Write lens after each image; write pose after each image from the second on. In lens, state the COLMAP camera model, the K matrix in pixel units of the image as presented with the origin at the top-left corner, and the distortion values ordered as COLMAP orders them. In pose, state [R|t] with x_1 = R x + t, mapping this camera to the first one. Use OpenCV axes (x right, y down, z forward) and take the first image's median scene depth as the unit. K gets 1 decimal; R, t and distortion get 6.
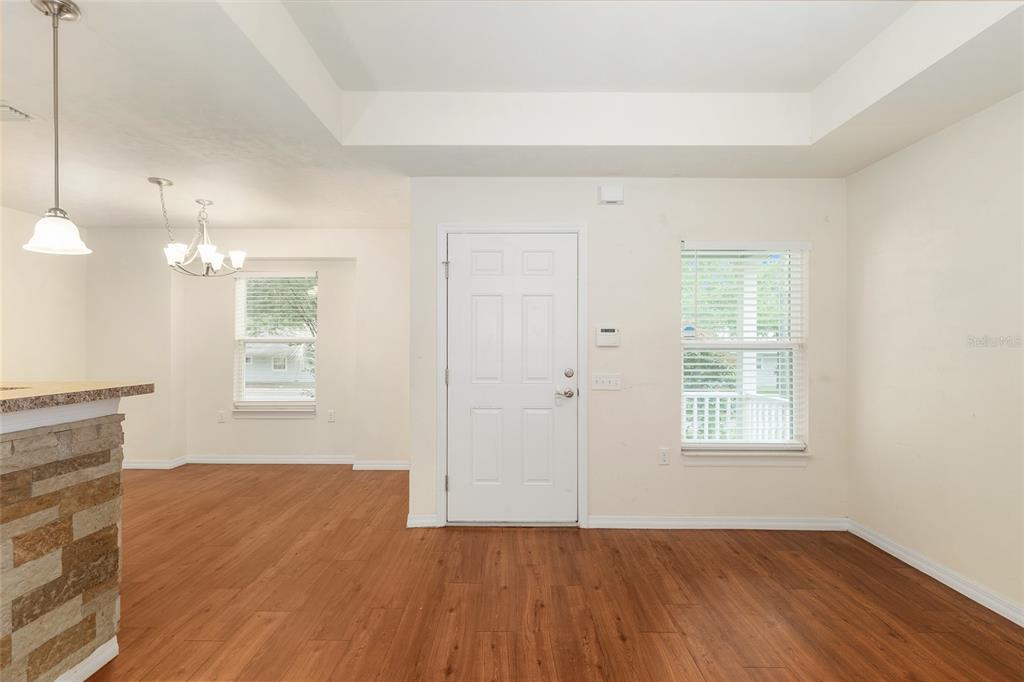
lens RADIAL K [[479.3, 0, 509.7], [0, 479.3, 342.7], [0, 0, 1]] dist [0.000850, 0.000048]
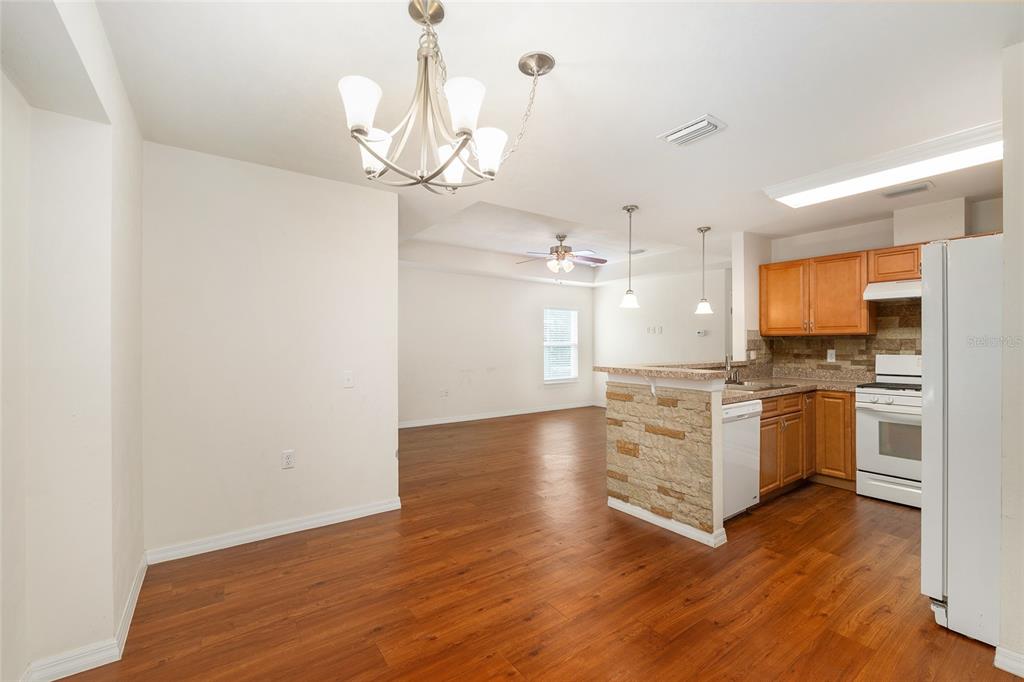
lens RADIAL K [[422.5, 0, 508.5], [0, 422.5, 343.0], [0, 0, 1]] dist [-0.011979, 0.000291]
pose [[-0.578561, 0.000769, 0.815639, -2.020752], [-0.004833, 0.999979, -0.004372, 0.003491], [-0.815625, -0.006471, -0.578545, 2.373205]]
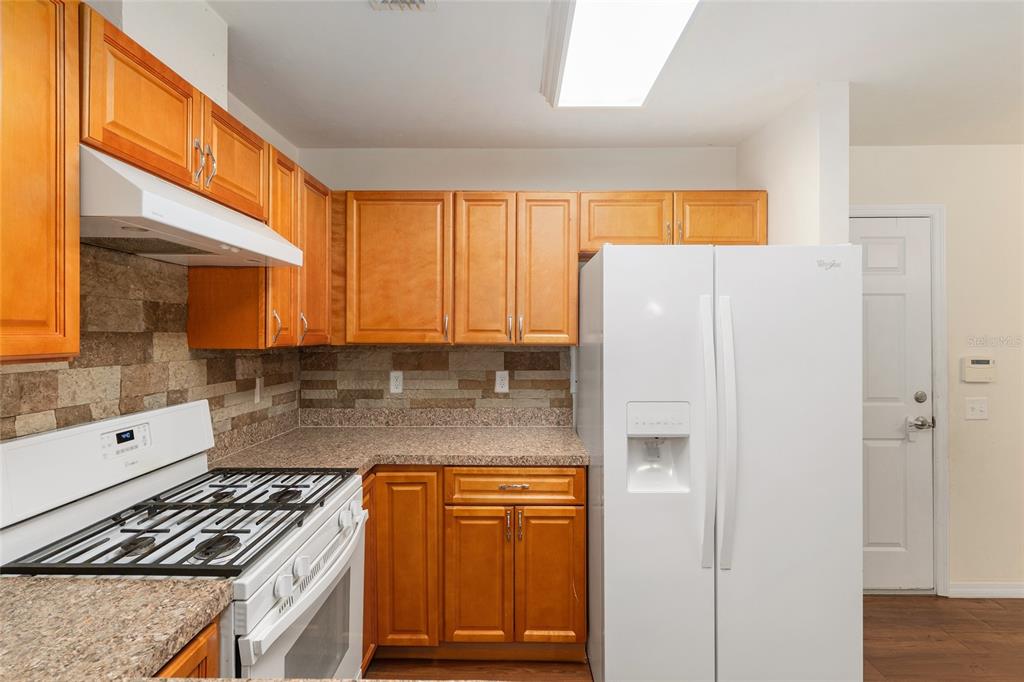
lens RADIAL K [[488.9, 0, 508.8], [0, 488.9, 335.6], [0, 0, 1]] dist [0.000511, -0.000332]
pose [[-0.010782, 0.004079, -0.999934, -0.873021], [0.004349, 0.999982, 0.004032, -0.081376], [0.999932, -0.004306, -0.010800, 0.345706]]
